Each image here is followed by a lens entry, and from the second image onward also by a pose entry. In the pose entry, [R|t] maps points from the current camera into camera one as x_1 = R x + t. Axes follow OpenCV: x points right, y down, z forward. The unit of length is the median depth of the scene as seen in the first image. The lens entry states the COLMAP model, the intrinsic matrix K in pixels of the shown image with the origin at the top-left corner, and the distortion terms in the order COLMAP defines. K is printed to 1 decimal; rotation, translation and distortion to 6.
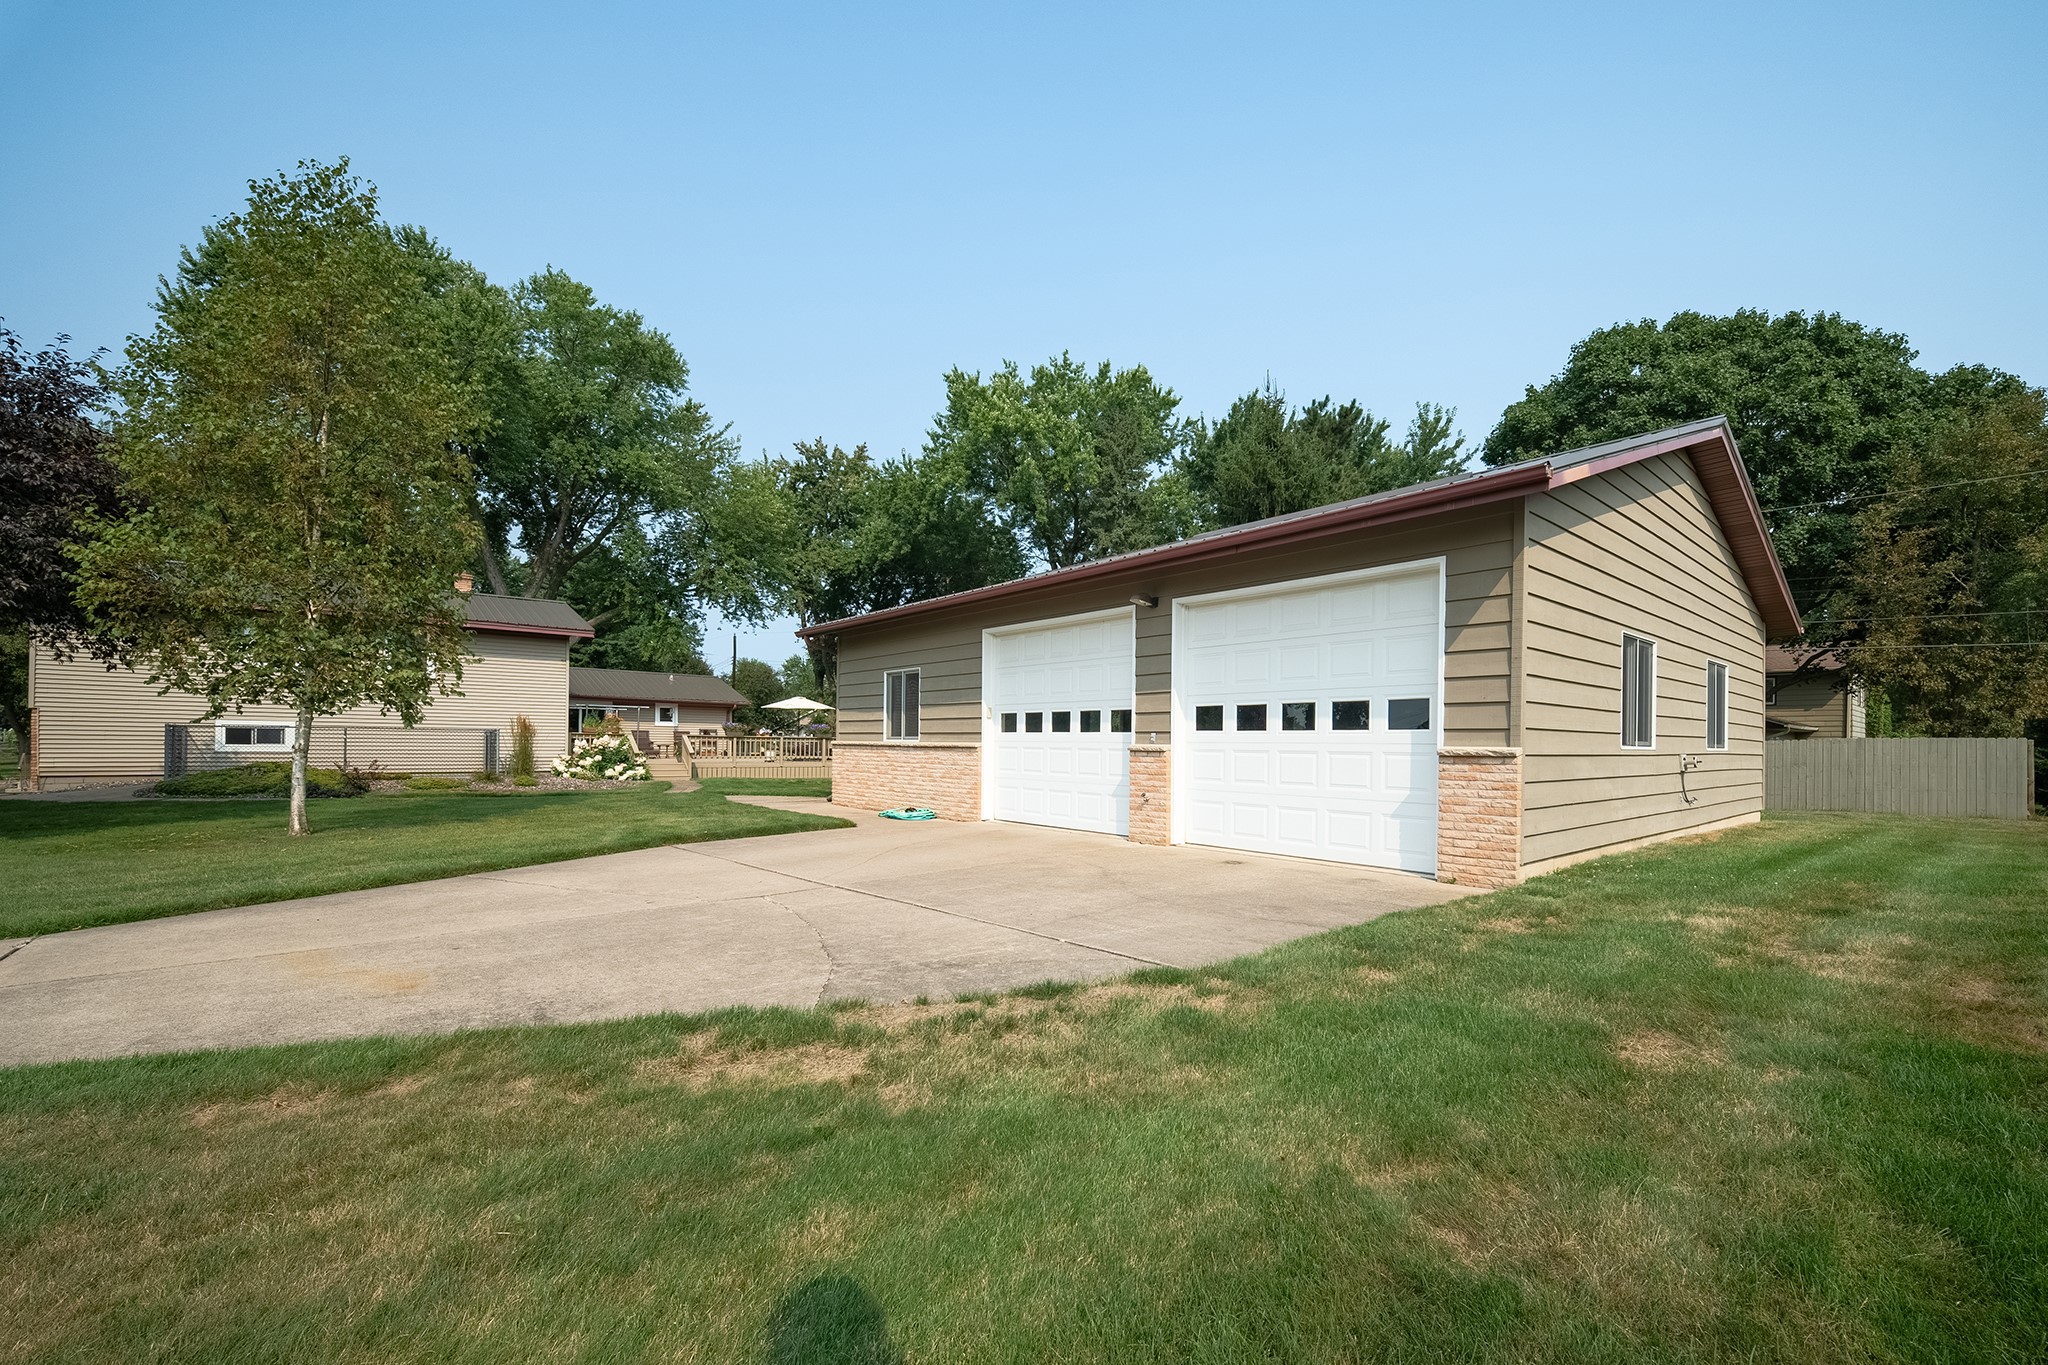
lens RADIAL K [[851.6, 0, 1081.3], [0, 851.6, 750.9], [0, 0, 1]] dist [0.004790, -0.000604]
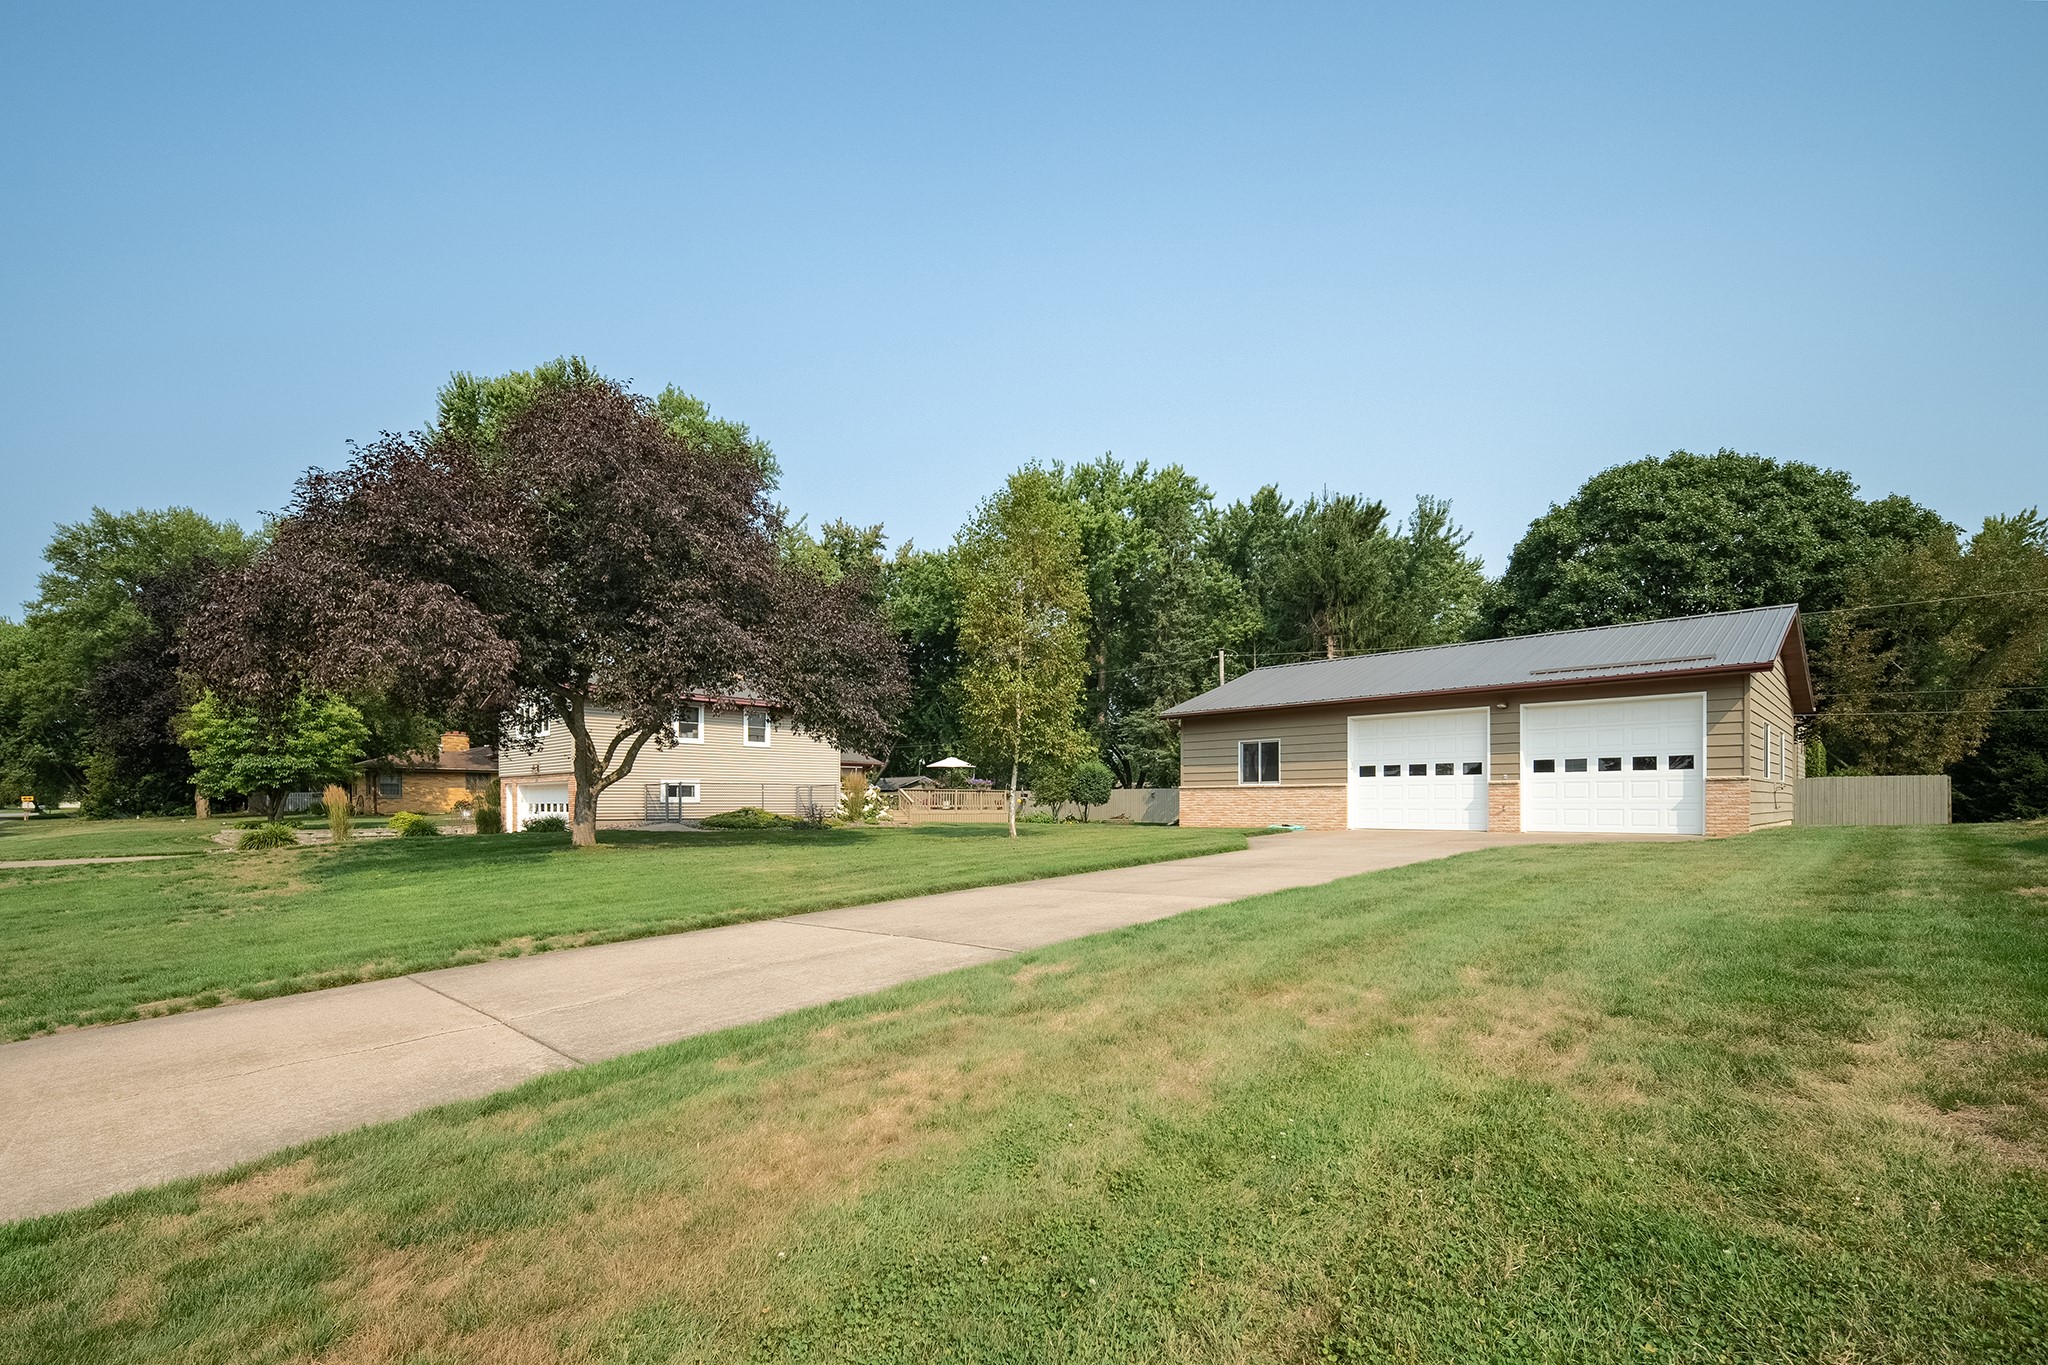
lens RADIAL K [[909.8, 0, 946.7], [0, 909.8, 817.5], [0, 0, 1]] dist [-0.002848, 0.000801]
pose [[0.999818, -0.013823, 0.013156, -0.515798], [0.013730, 0.999880, 0.007142, 0.018862], [-0.013253, -0.006960, 0.999888, -0.438069]]
